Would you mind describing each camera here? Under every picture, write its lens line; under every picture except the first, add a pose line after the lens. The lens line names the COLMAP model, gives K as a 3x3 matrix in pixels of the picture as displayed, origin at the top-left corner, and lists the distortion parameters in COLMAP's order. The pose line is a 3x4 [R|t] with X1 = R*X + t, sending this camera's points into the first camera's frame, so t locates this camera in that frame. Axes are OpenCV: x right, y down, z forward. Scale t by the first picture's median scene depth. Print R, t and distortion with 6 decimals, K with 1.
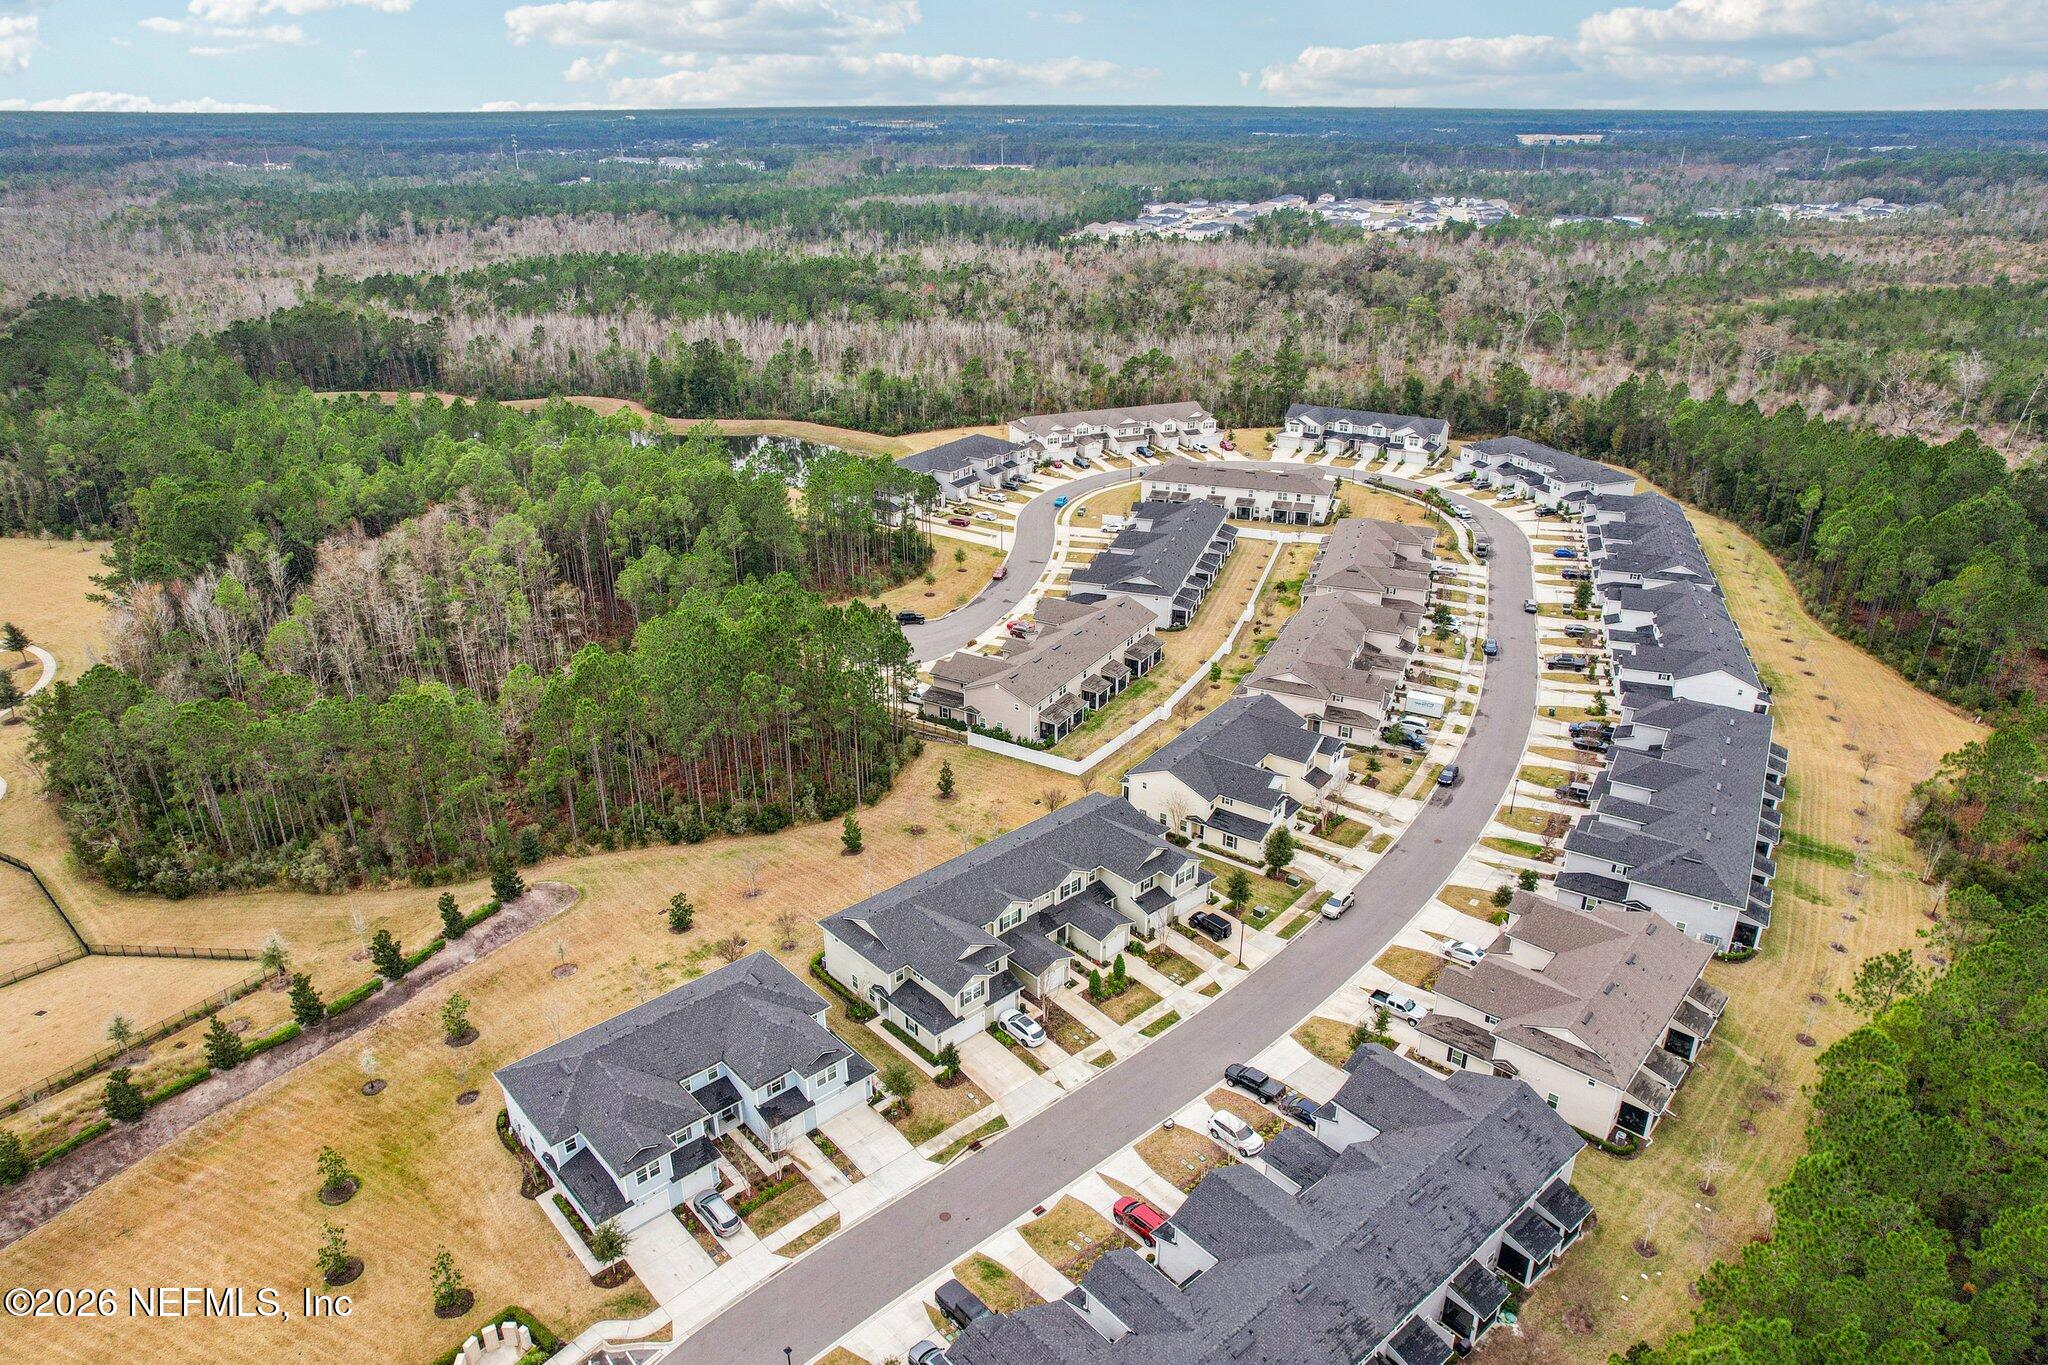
lens RADIAL K [[1322.5, 0, 1024.0], [0, 1322.5, 682.5], [0, 0, 1]] dist [-0.071437, 0.062594]
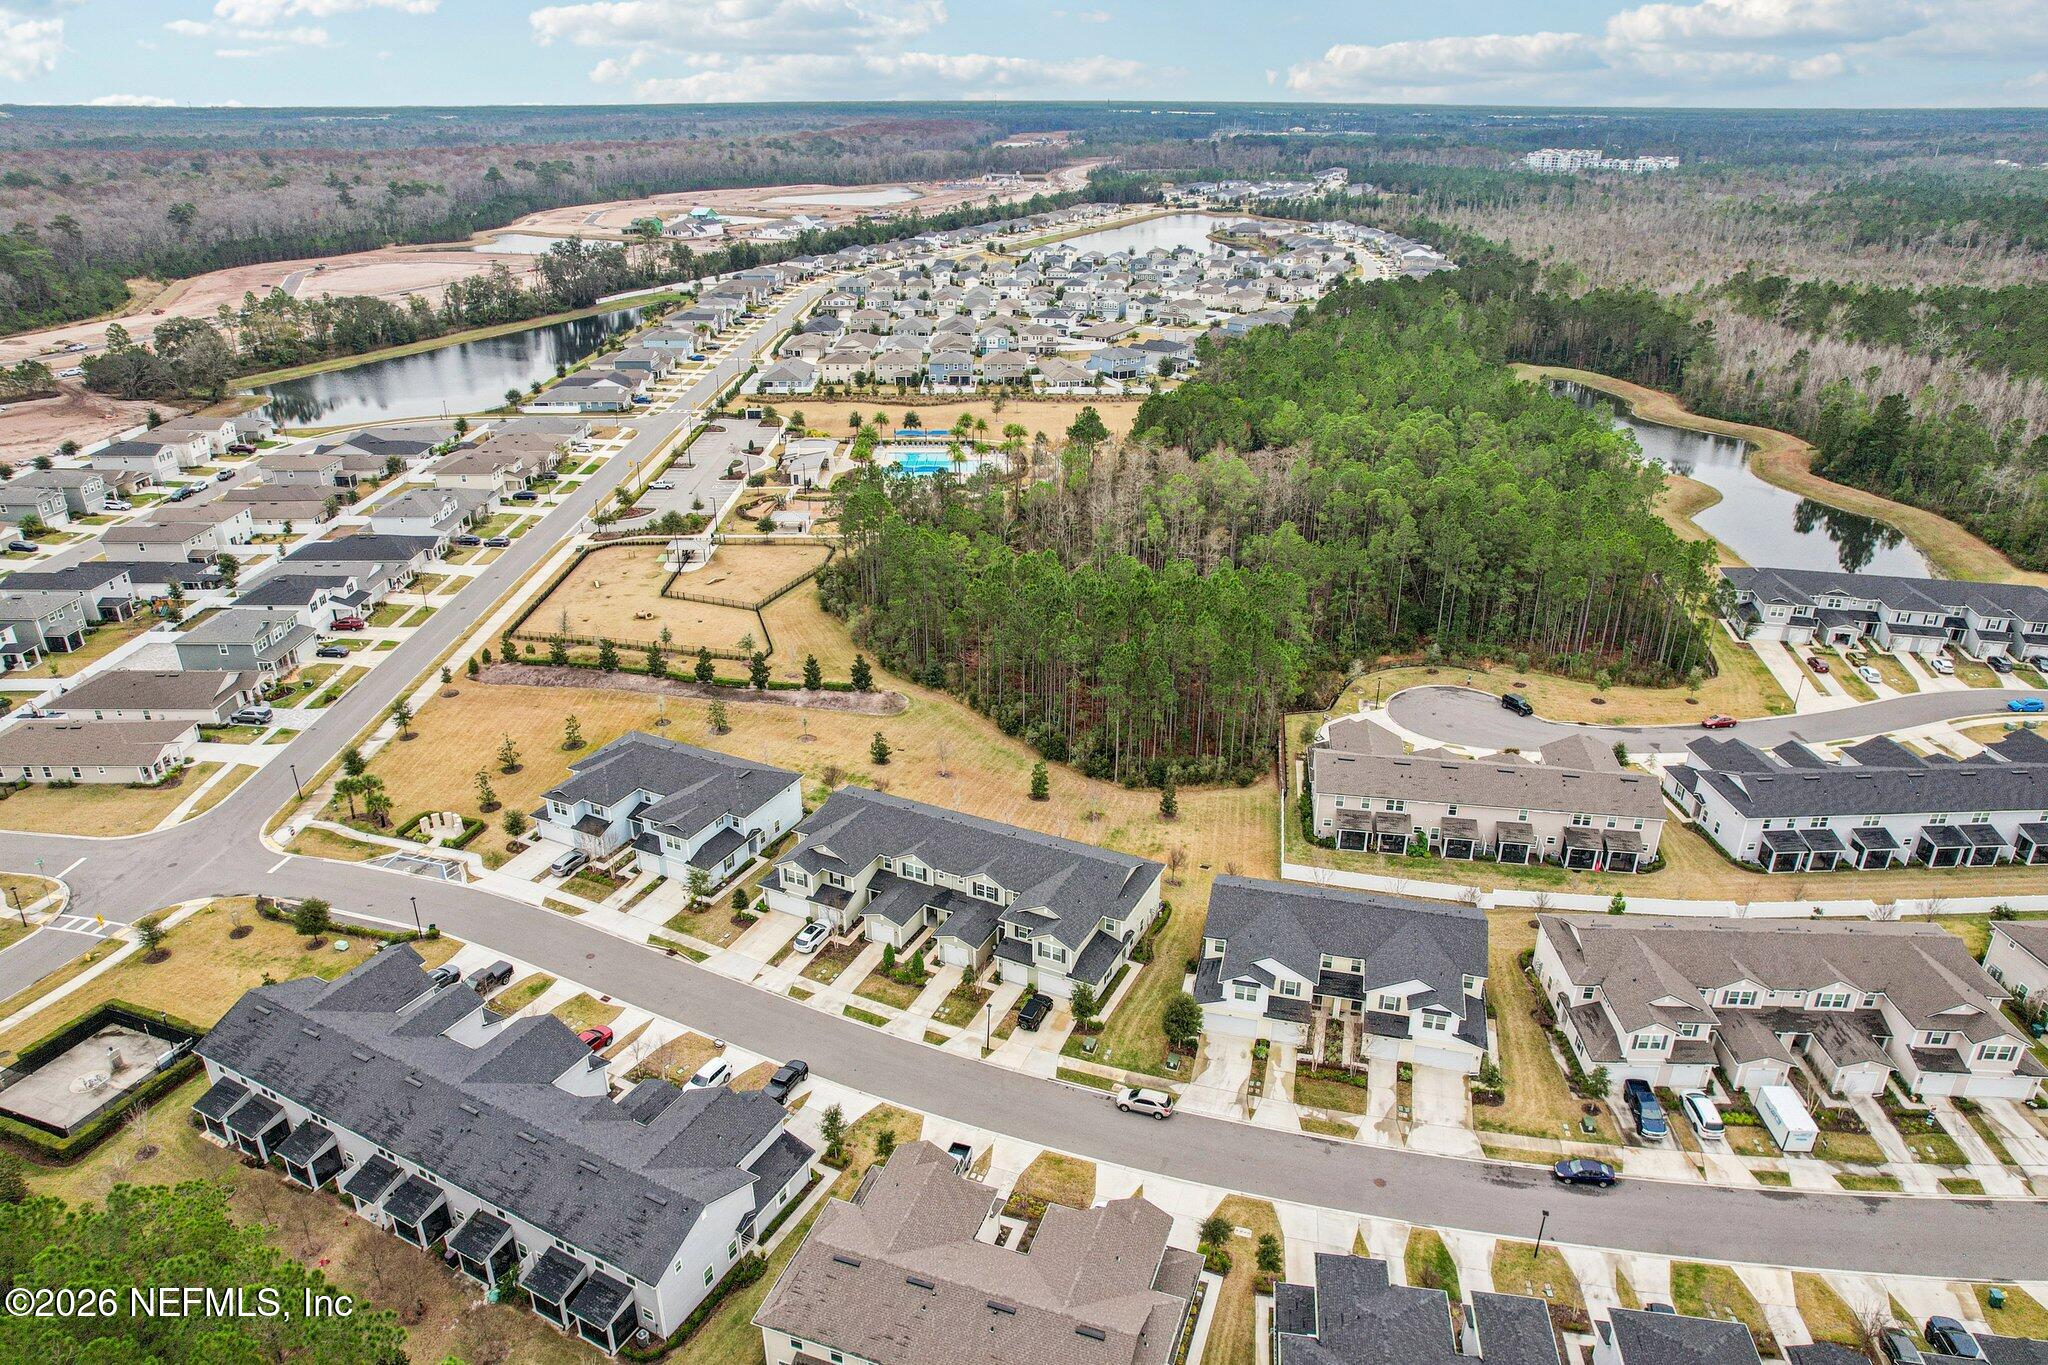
lens RADIAL K [[1322.5, 0, 1024.0], [0, 1322.5, 682.5], [0, 0, 1]] dist [-0.071437, 0.062594]
pose [[0.365416, 0.384174, -0.847869, 0.709334], [-0.381611, 0.892625, 0.239986, -0.199165], [0.849025, 0.235861, 0.472785, 0.451333]]
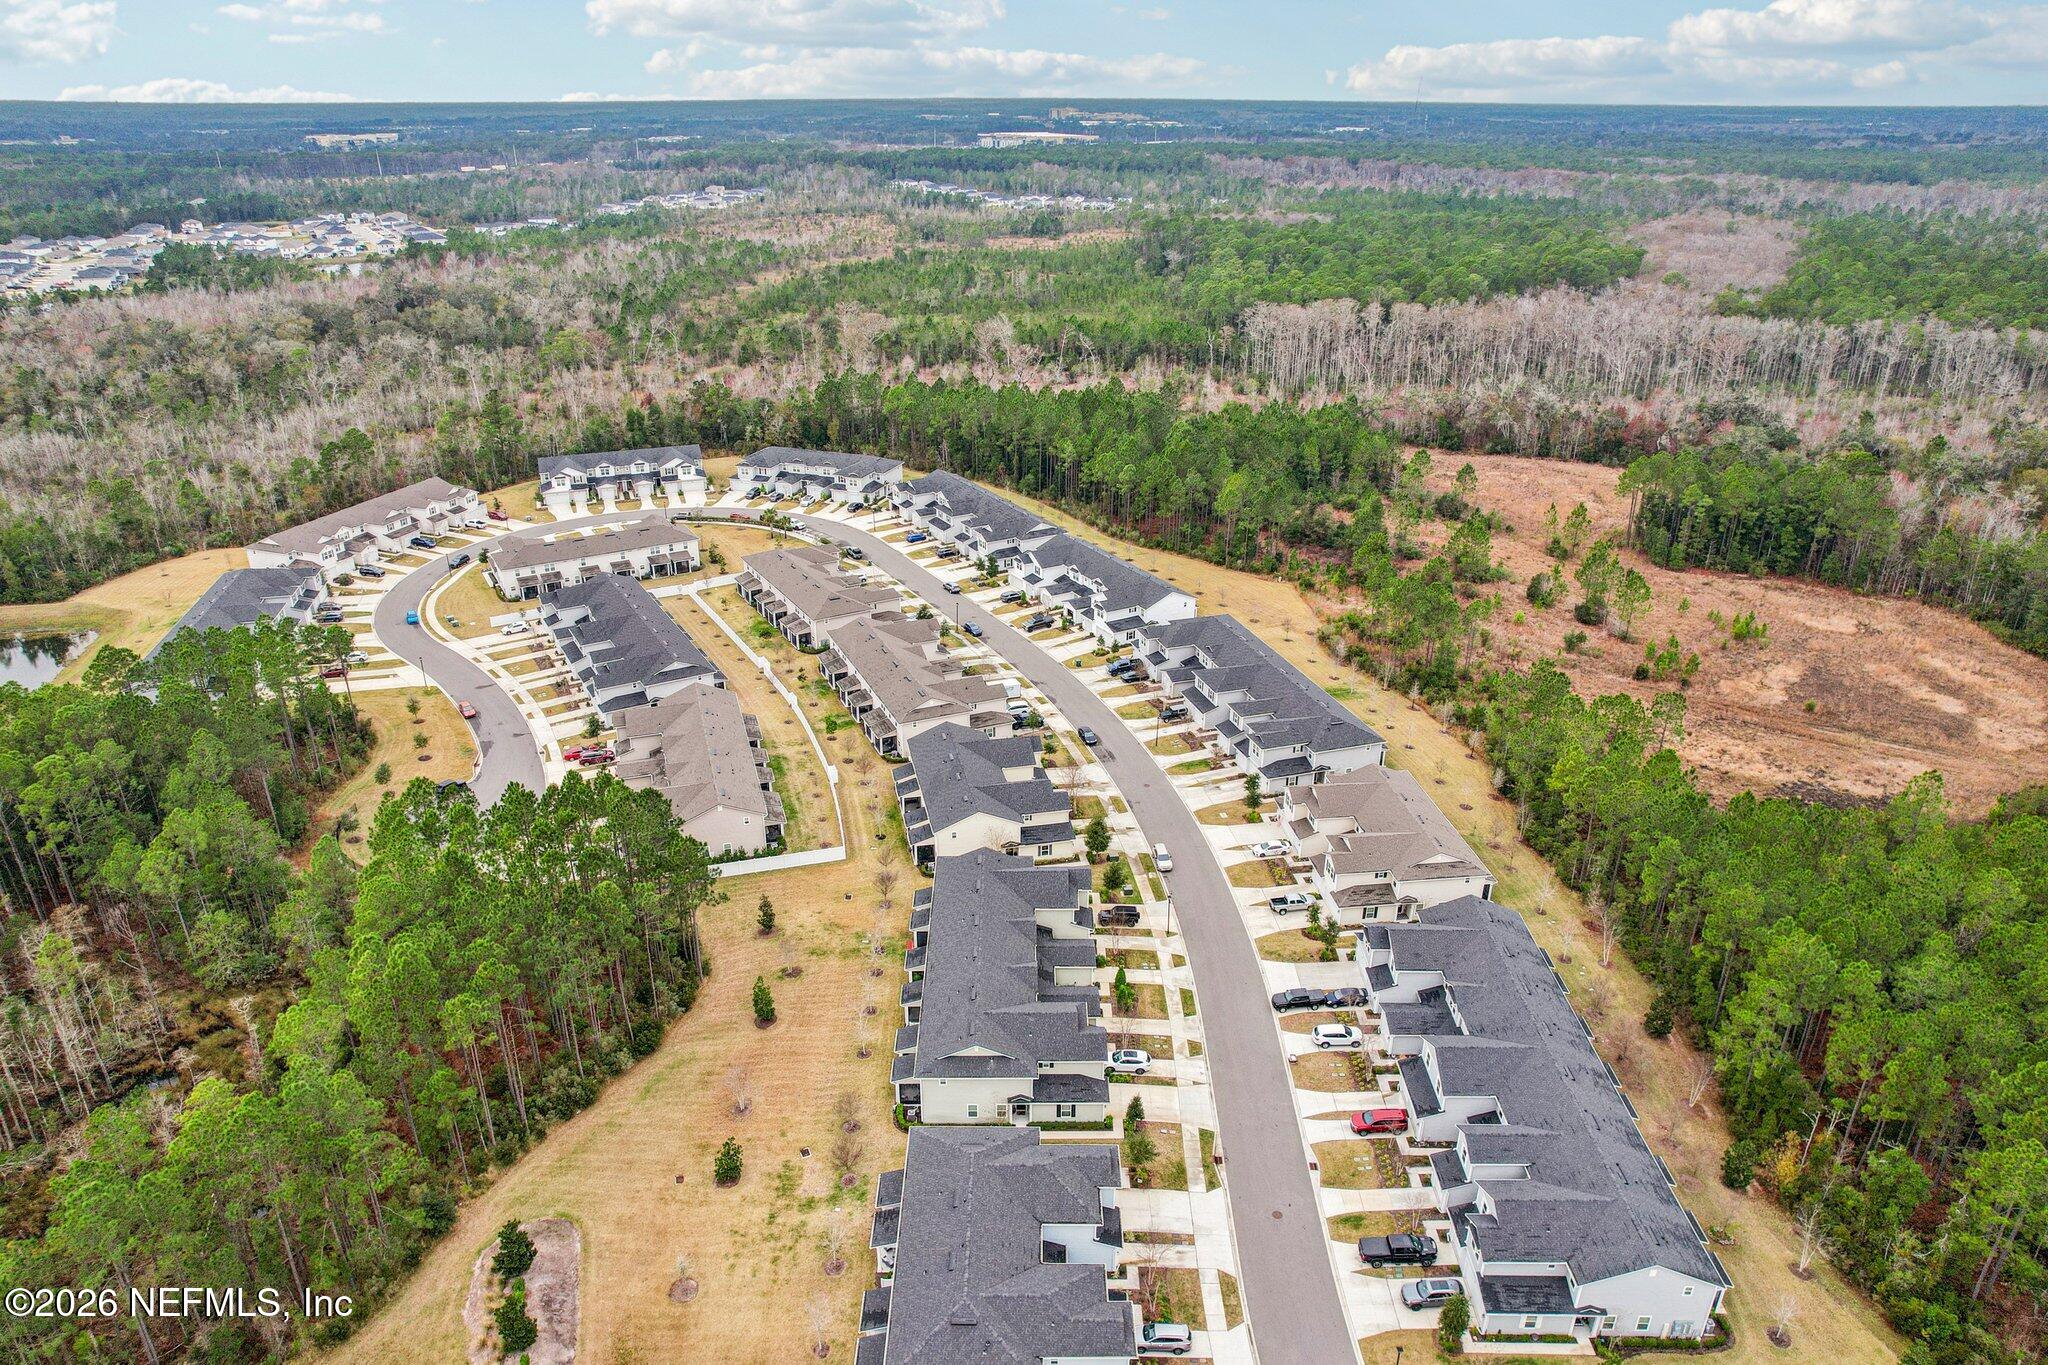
lens RADIAL K [[1332.9, 0, 1024.0], [0, 1332.9, 682.5], [0, 0, 1]] dist [-0.067084, 0.063207]
pose [[0.670333, -0.300704, 0.678403, -0.545562], [0.299502, 0.946080, 0.123413, -0.148726], [-0.678934, 0.120455, 0.724250, 0.180022]]
